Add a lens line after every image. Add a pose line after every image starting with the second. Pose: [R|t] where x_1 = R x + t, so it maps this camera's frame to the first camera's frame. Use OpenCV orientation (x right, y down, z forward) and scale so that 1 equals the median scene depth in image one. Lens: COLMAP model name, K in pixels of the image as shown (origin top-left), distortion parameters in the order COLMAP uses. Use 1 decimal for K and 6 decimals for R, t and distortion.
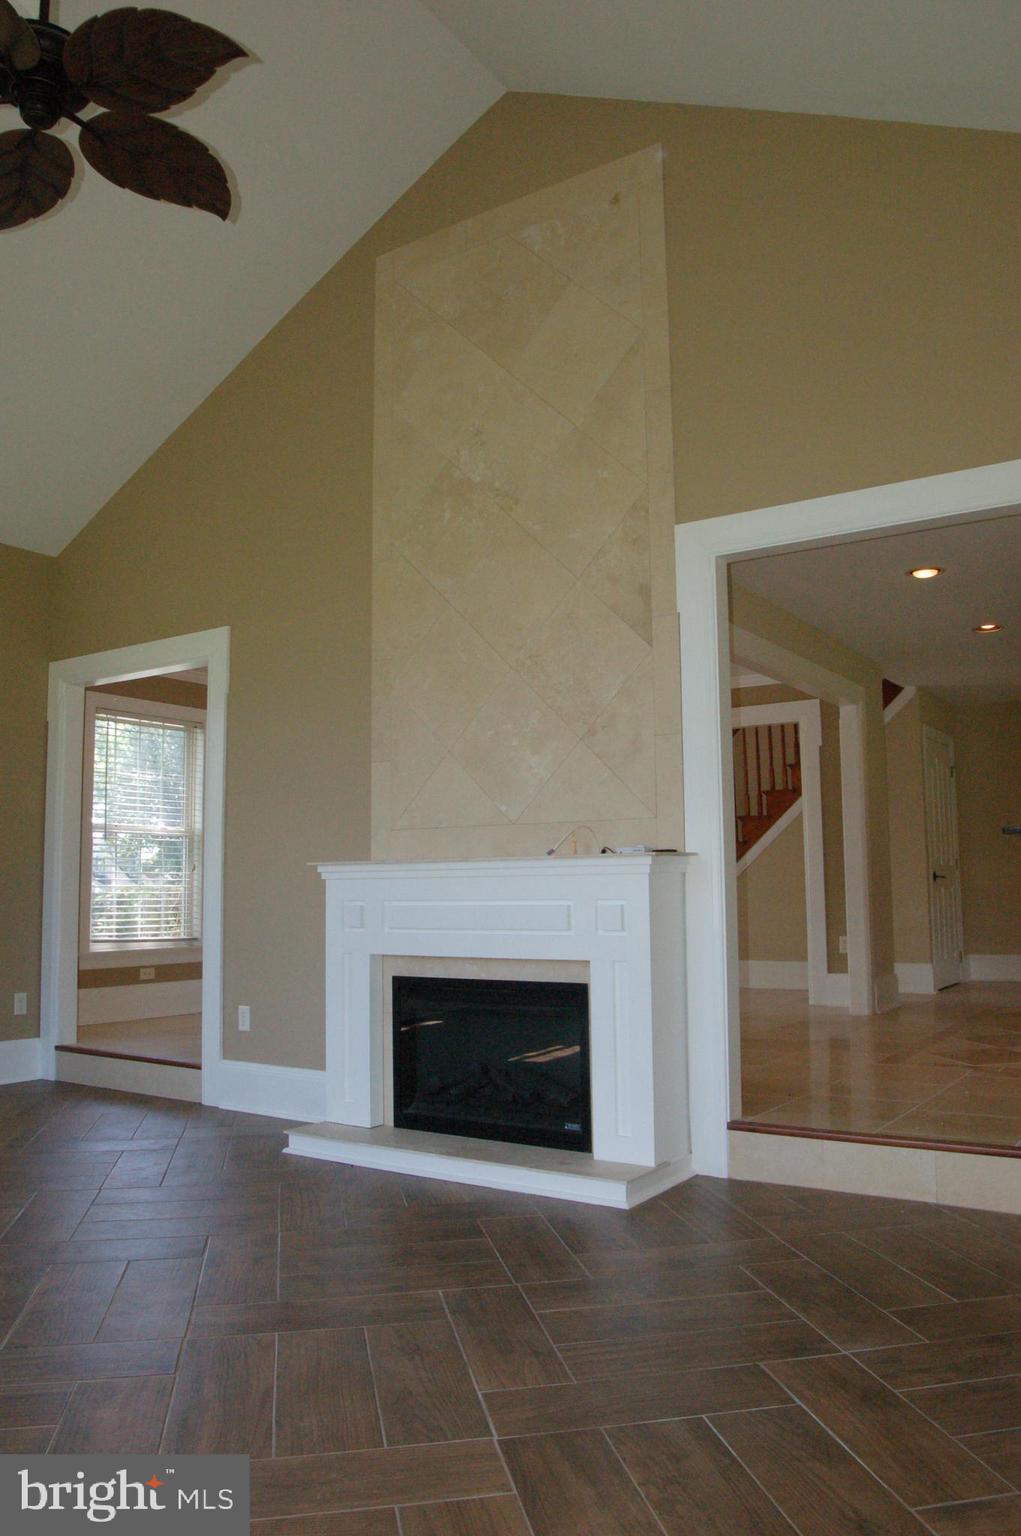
lens RADIAL K [[1133.2, 0, 528.4], [0, 1133.2, 745.9], [0, 0, 1]] dist [-0.090105, 0.037423]
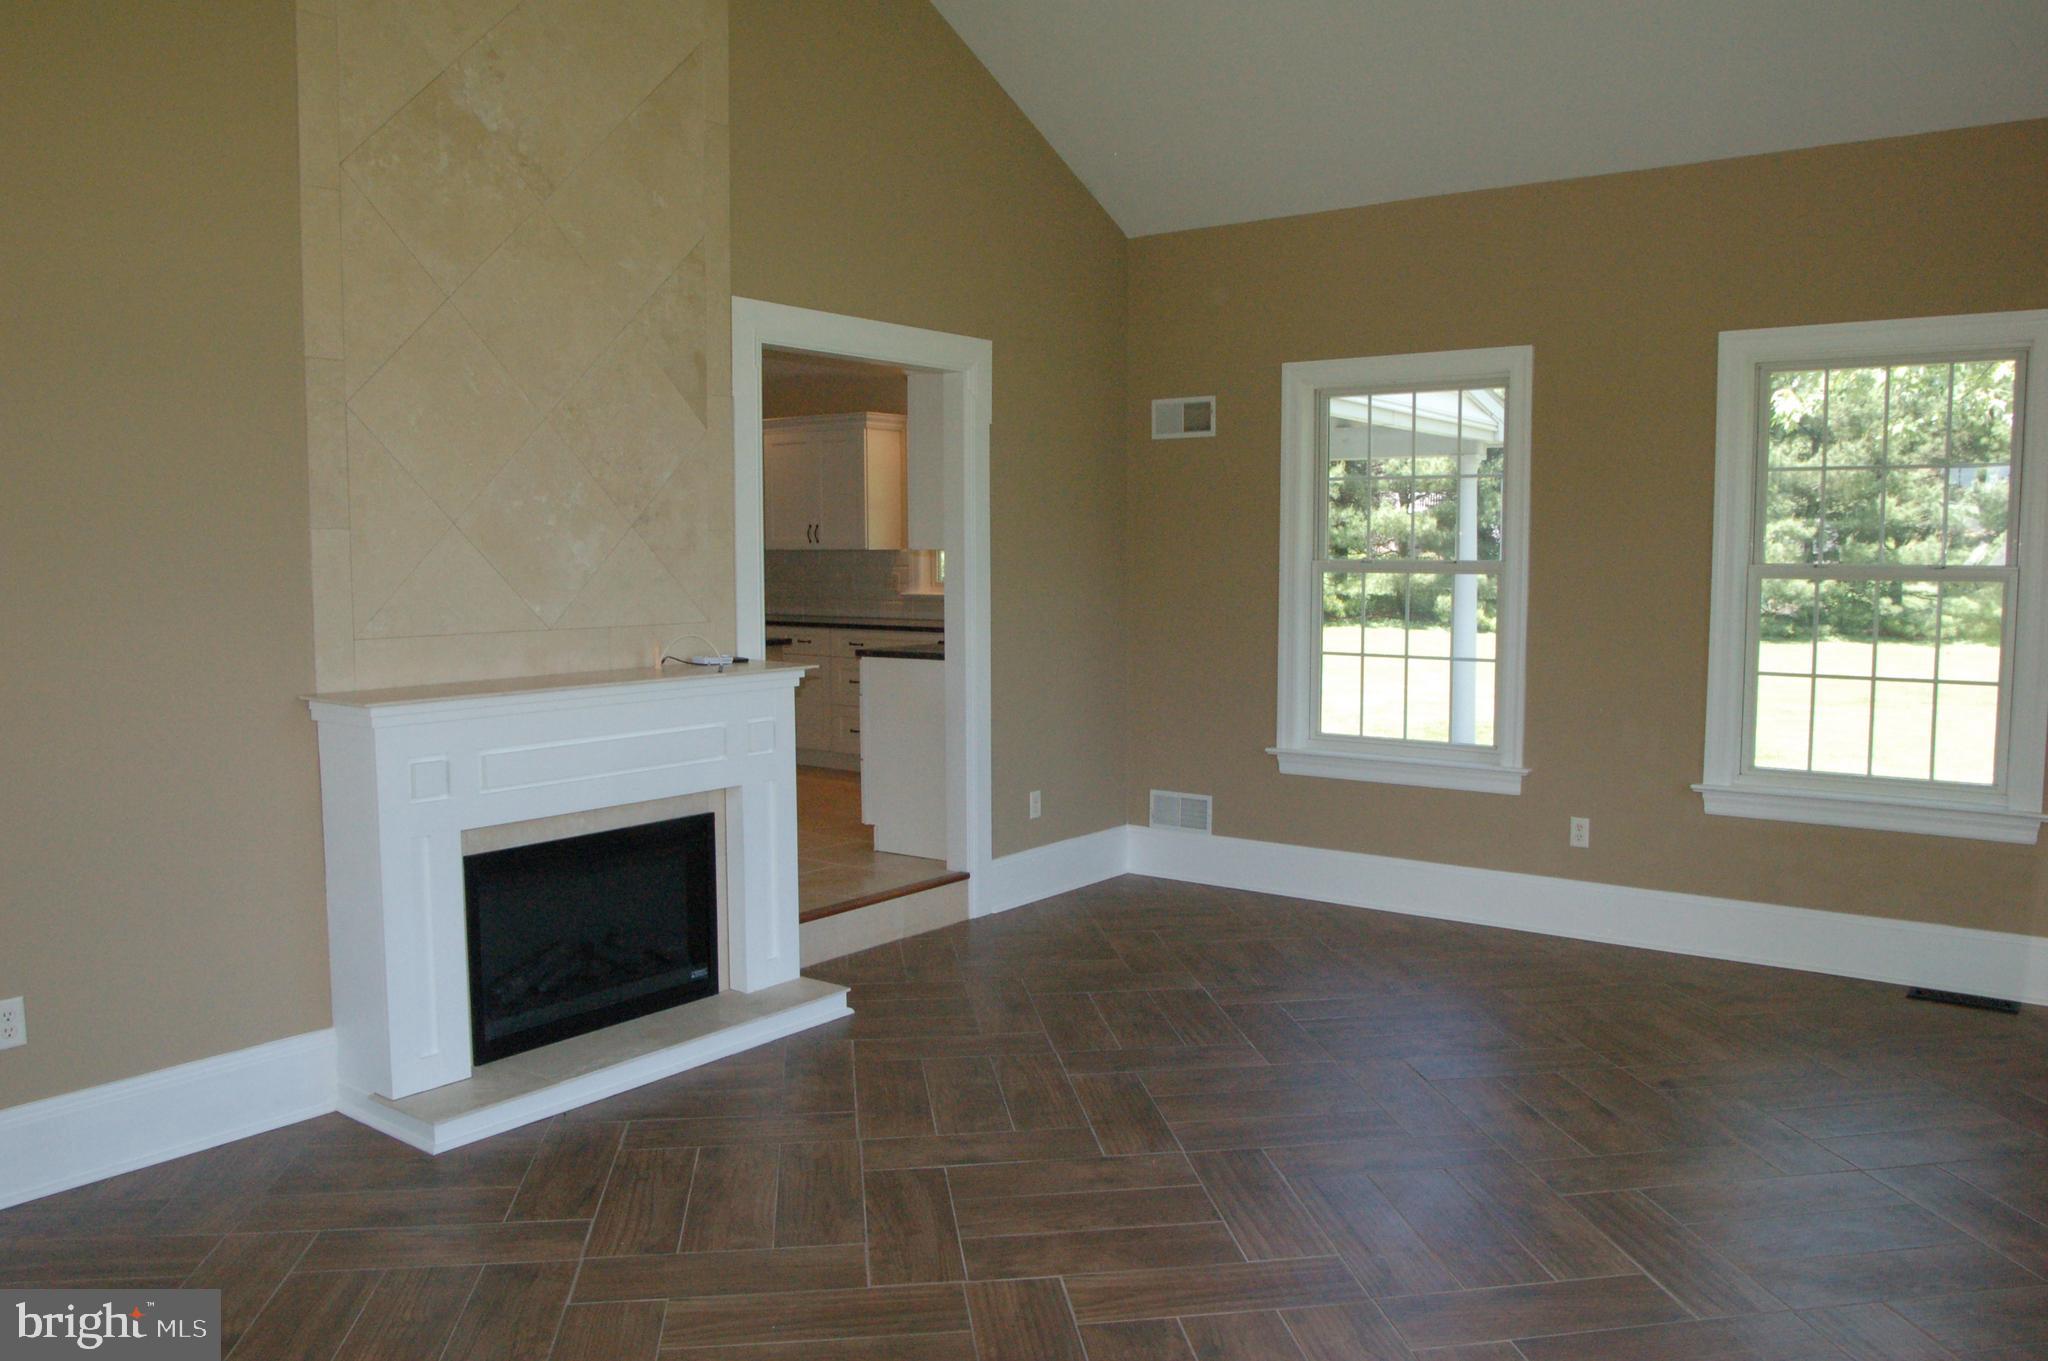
lens RADIAL K [[1511.0, 0, 1024.0], [0, 1511.0, 680.5], [0, 0, 1]] dist [-0.090105, 0.037423]
pose [[0.091357, -0.068593, 0.993453, -0.998309], [-0.123273, 0.989173, 0.079633, -0.016546], [-0.988159, -0.129741, 0.081912, 0.608653]]
